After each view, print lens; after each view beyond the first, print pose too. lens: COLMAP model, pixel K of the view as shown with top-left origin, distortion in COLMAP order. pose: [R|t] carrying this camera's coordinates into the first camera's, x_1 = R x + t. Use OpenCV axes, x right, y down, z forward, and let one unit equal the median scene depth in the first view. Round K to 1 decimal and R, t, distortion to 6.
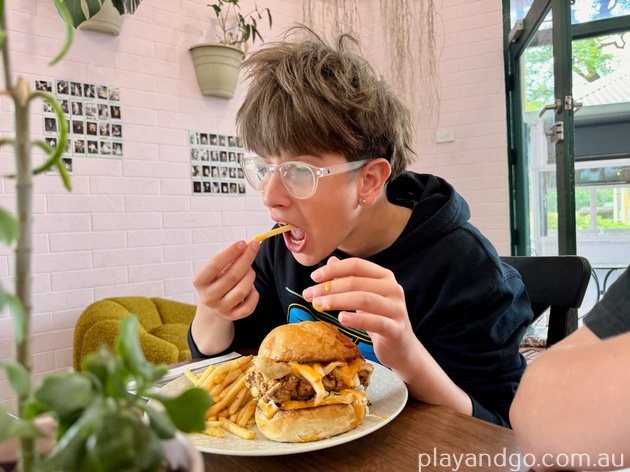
lens RADIAL K [[455.8, 0, 312.8], [0, 455.8, 241.8], [0, 0, 1]] dist [0.010660, -0.000950]
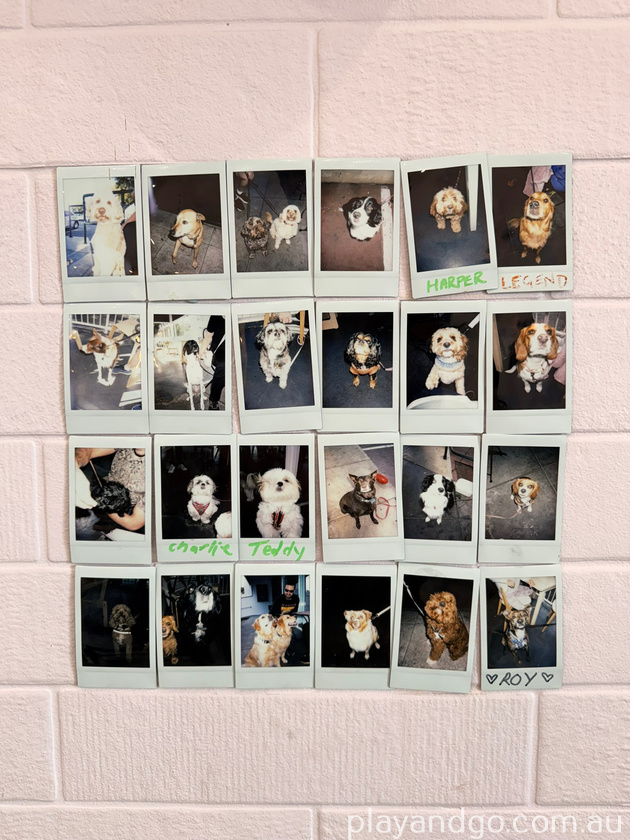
lens RADIAL K [[607.7, 0, 316.5], [0, 607.7, 425.8], [0, 0, 1]] dist [0.010660, -0.000950]
pose [[0.770938, 0.088138, -0.630782, -0.110130], [-0.038703, 0.995031, 0.091732, -0.192355], [0.635733, -0.046306, 0.770519, 0.912816]]
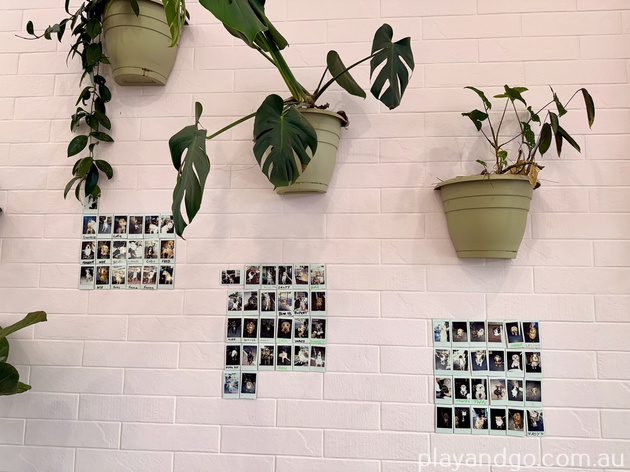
lens RADIAL K [[455.8, 0, 314.6], [0, 455.8, 243.1], [0, 0, 1]] dist [0.010660, -0.000950]
pose [[0.741415, -0.027282, -0.670492, 0.018224], [-0.060124, 0.992454, -0.106866, -0.268536], [0.668348, 0.119544, 0.734180, 0.442462]]
